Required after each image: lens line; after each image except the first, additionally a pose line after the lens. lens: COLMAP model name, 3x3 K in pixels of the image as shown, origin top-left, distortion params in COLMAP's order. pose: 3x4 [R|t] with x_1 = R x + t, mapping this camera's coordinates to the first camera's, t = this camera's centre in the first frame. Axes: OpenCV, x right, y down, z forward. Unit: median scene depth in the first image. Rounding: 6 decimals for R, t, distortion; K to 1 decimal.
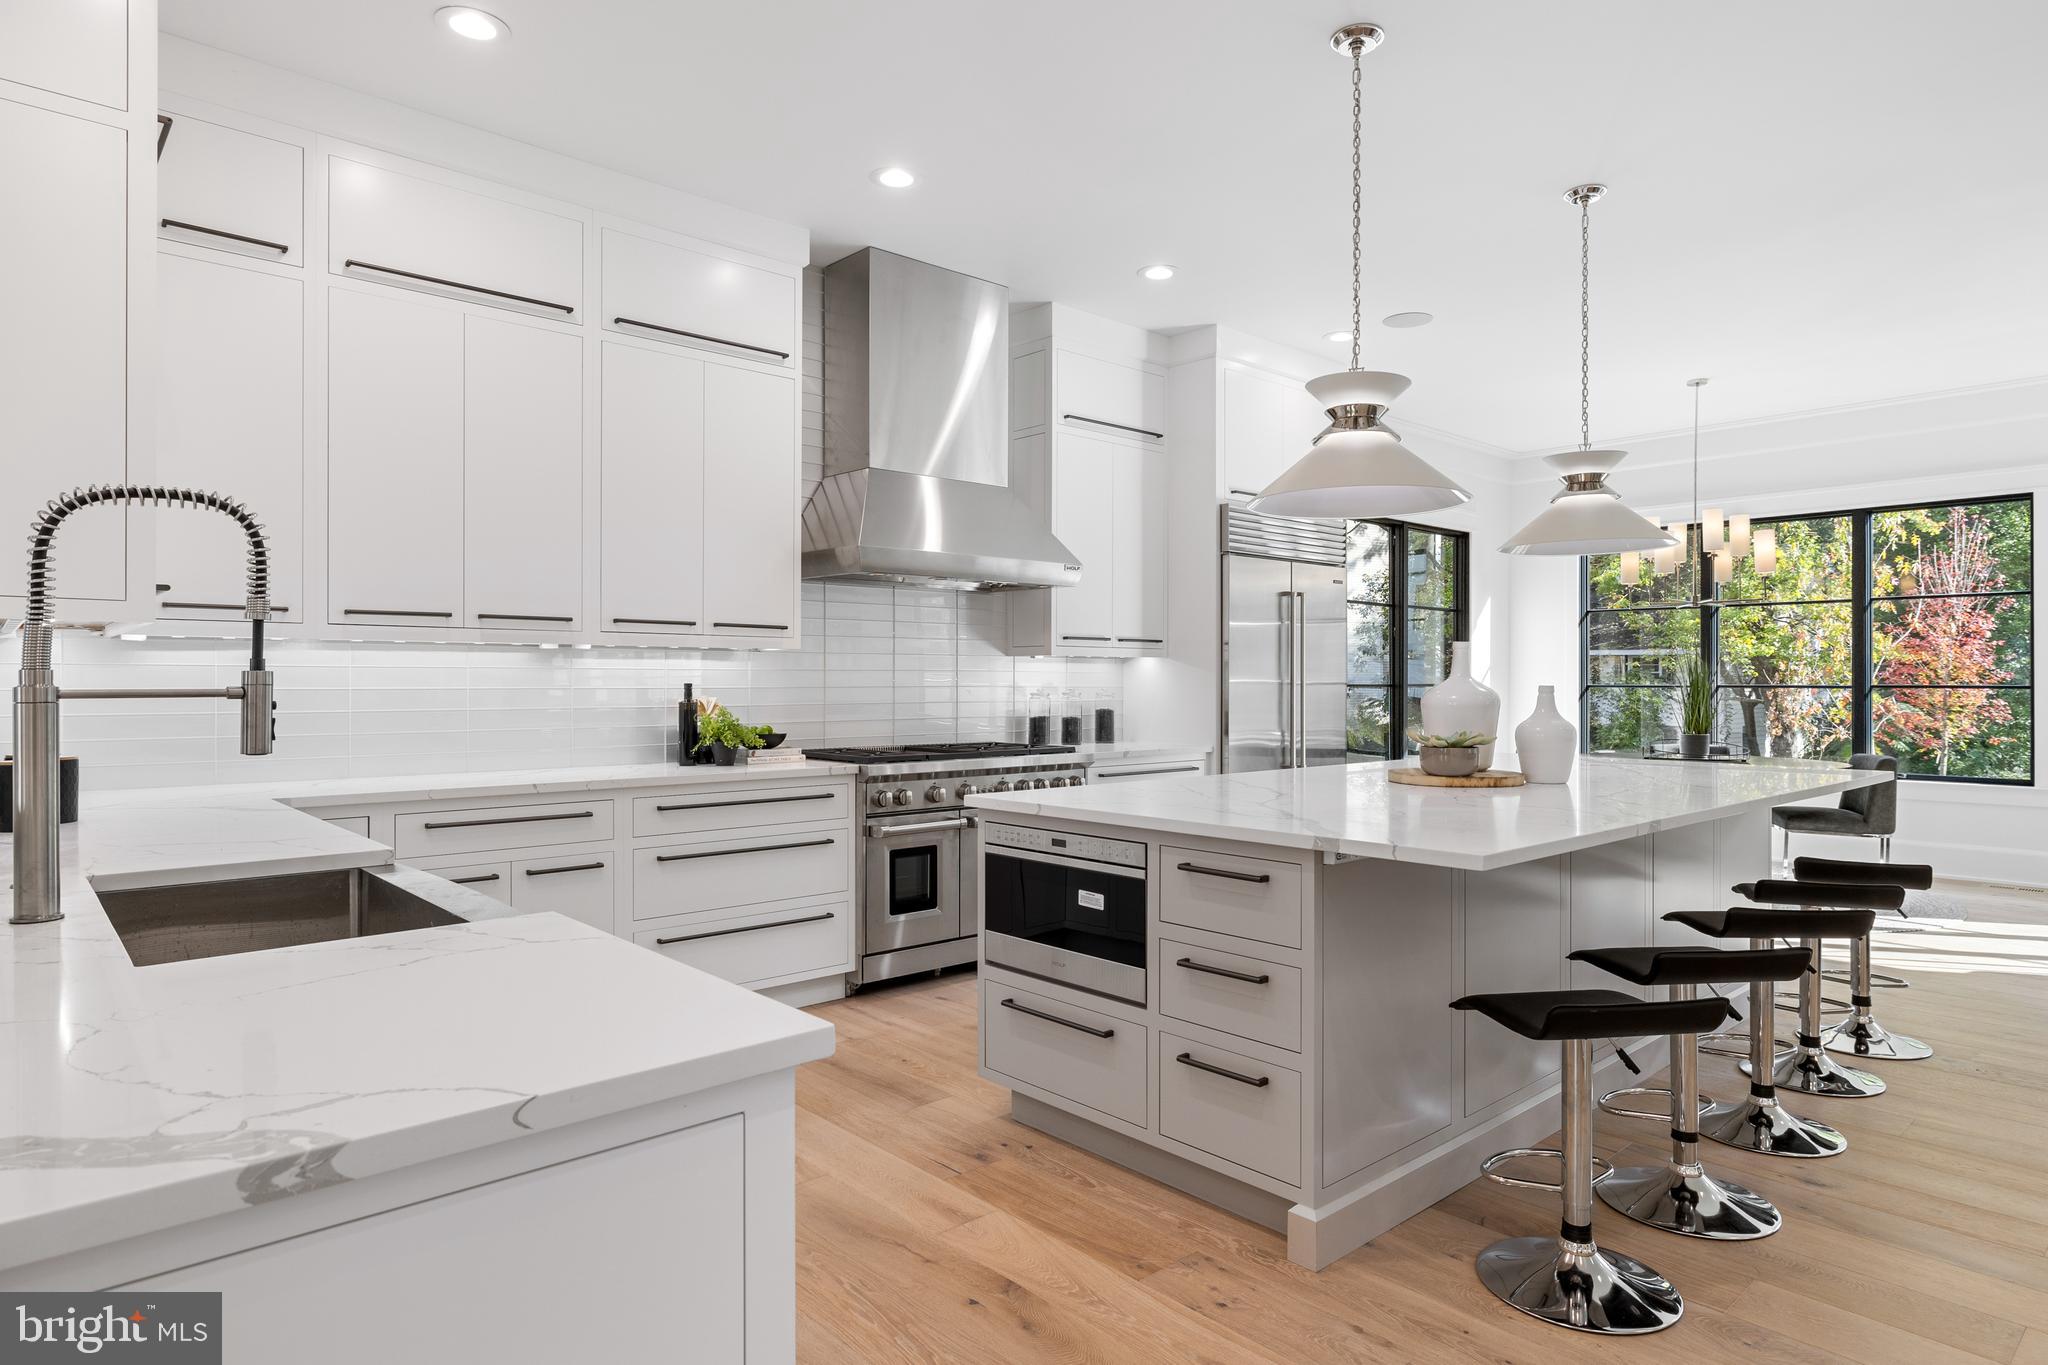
lens RADIAL K [[1166.4, 0, 1026.5], [0, 1166.4, 683.2], [0, 0, 1]] dist [0.003369, -0.004263]
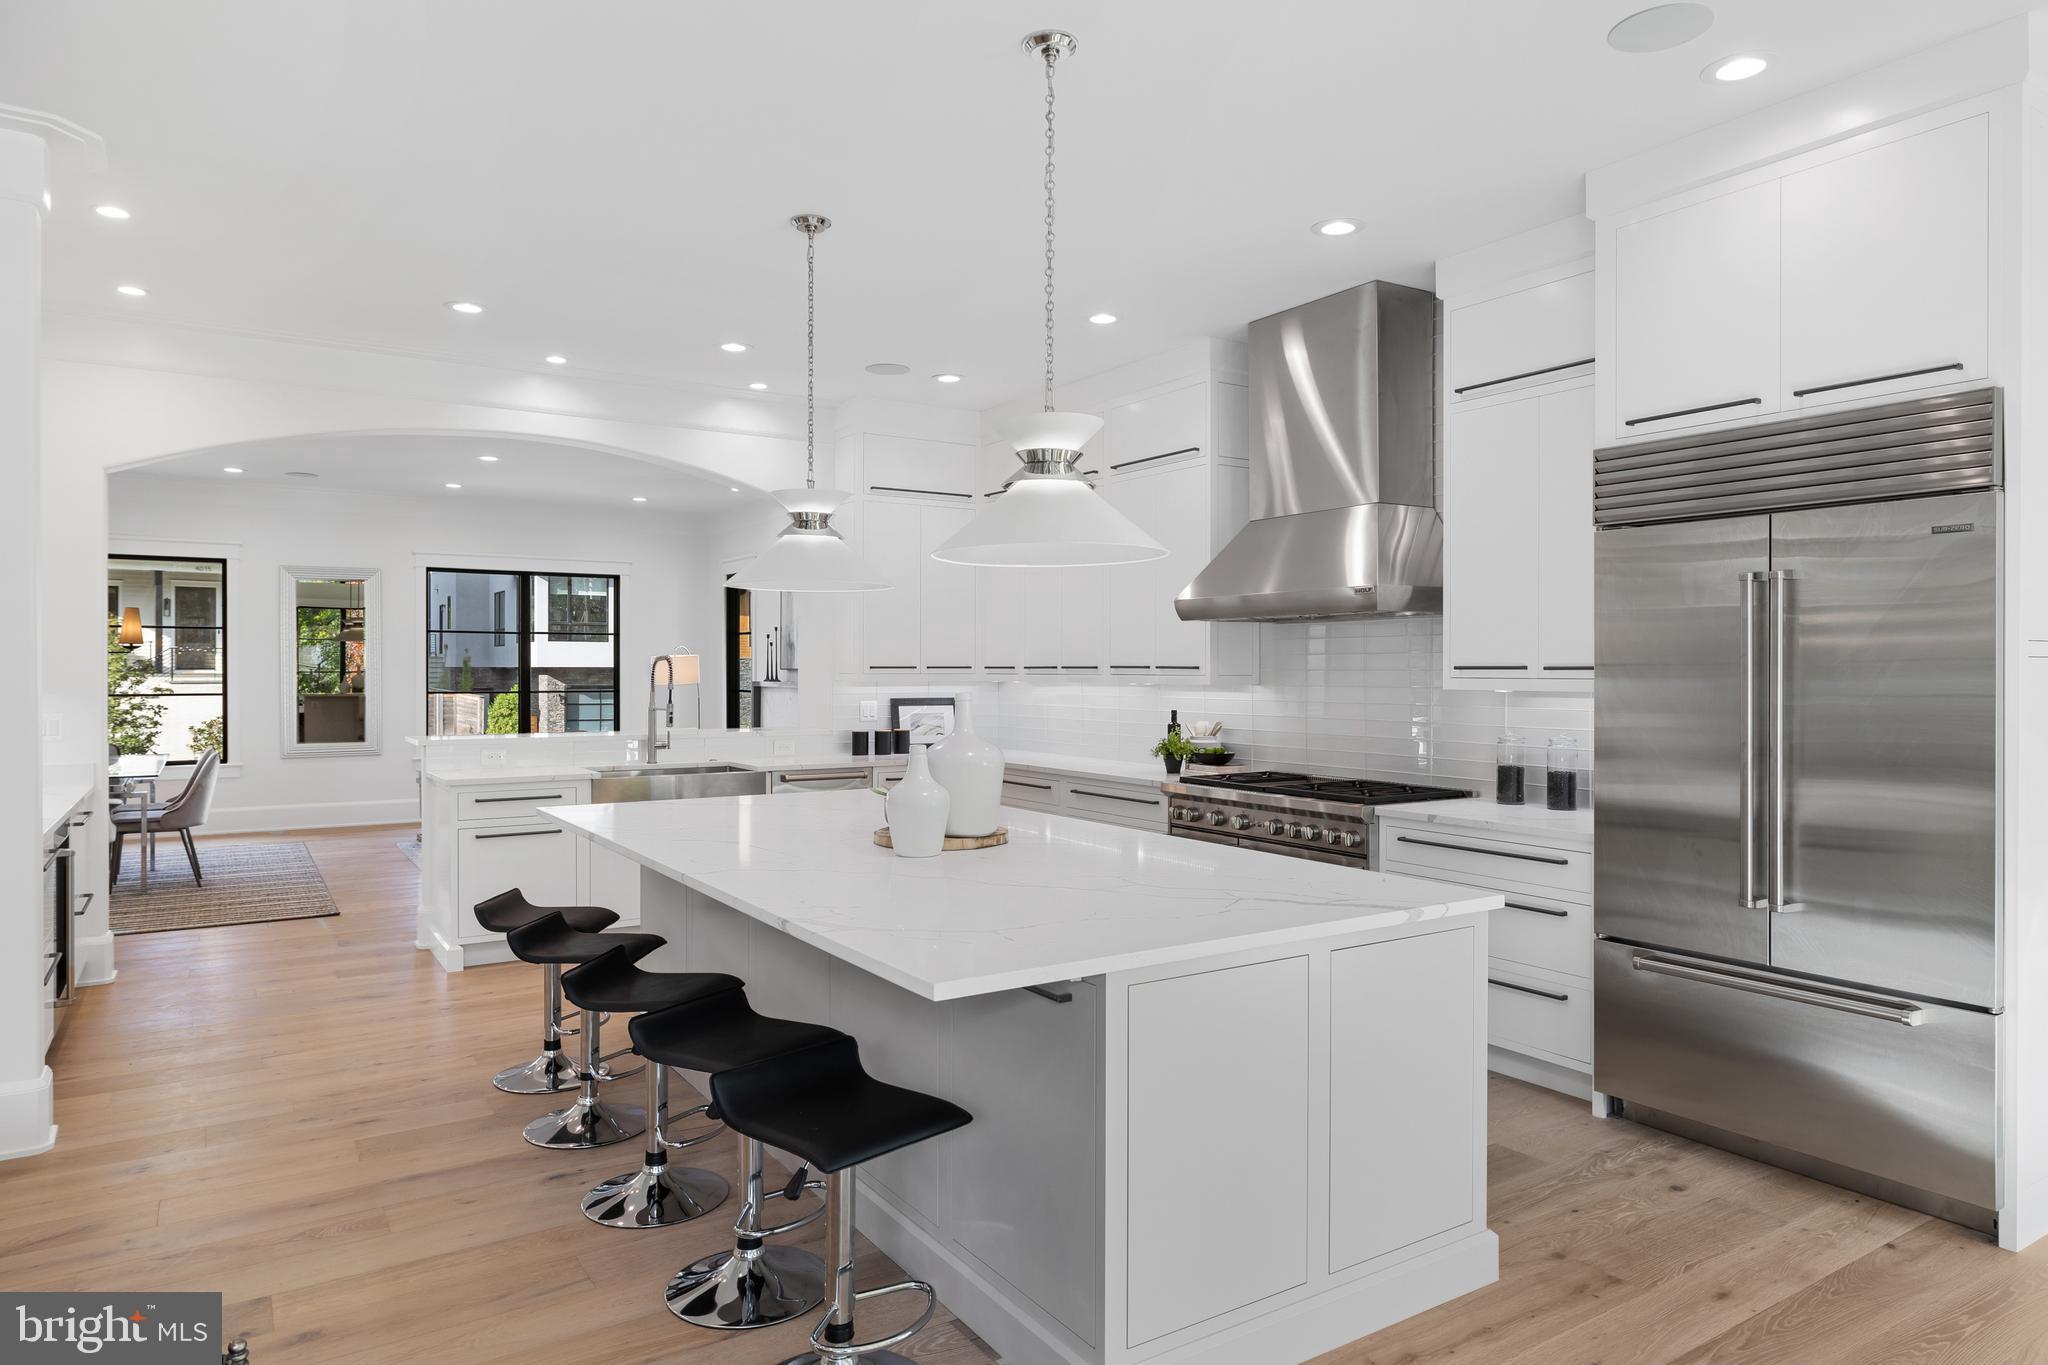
lens RADIAL K [[1234.8, 0, 1024.6], [0, 1234.8, 679.8], [0, 0, 1]] dist [0.000115, -0.000186]
pose [[-0.156150, 0.004665, -0.987722, 1.334592], [-0.001906, 0.999986, 0.005025, -0.049337], [0.987732, 0.002667, -0.156138, 1.217415]]
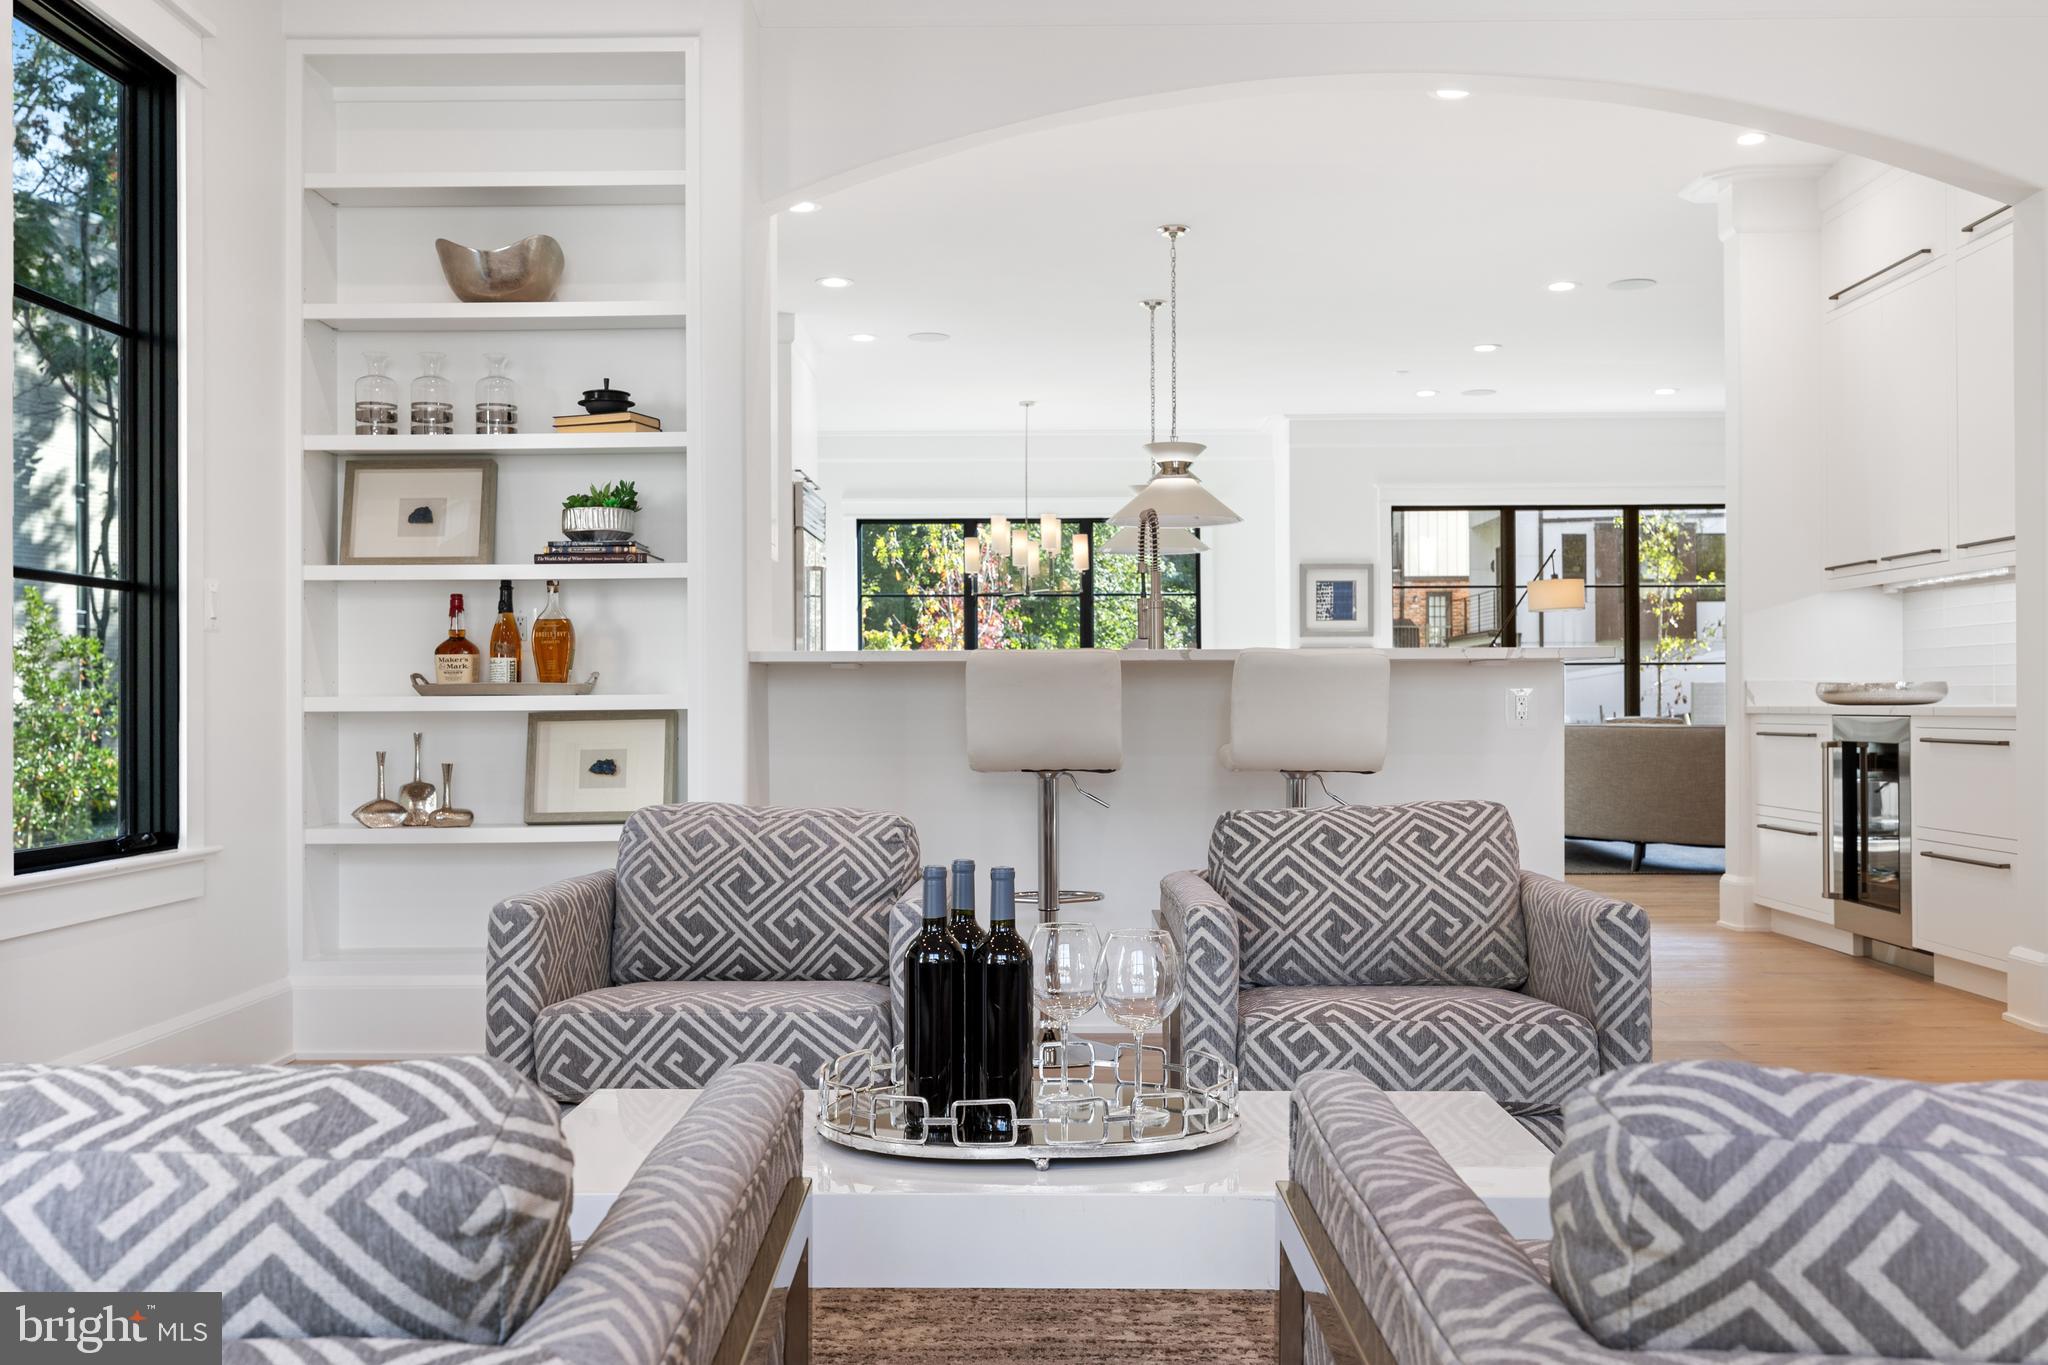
lens RADIAL K [[1883.8, 0, 1015.9], [0, 1883.8, 698.3], [0, 0, 1]] dist [0.015991, 0.000000]
pose [[0.680718, -0.000065, 0.732546, -1.478407], [0.004663, 0.999980, -0.004244, 0.083513], [-0.732531, 0.006305, 0.680705, -0.506180]]
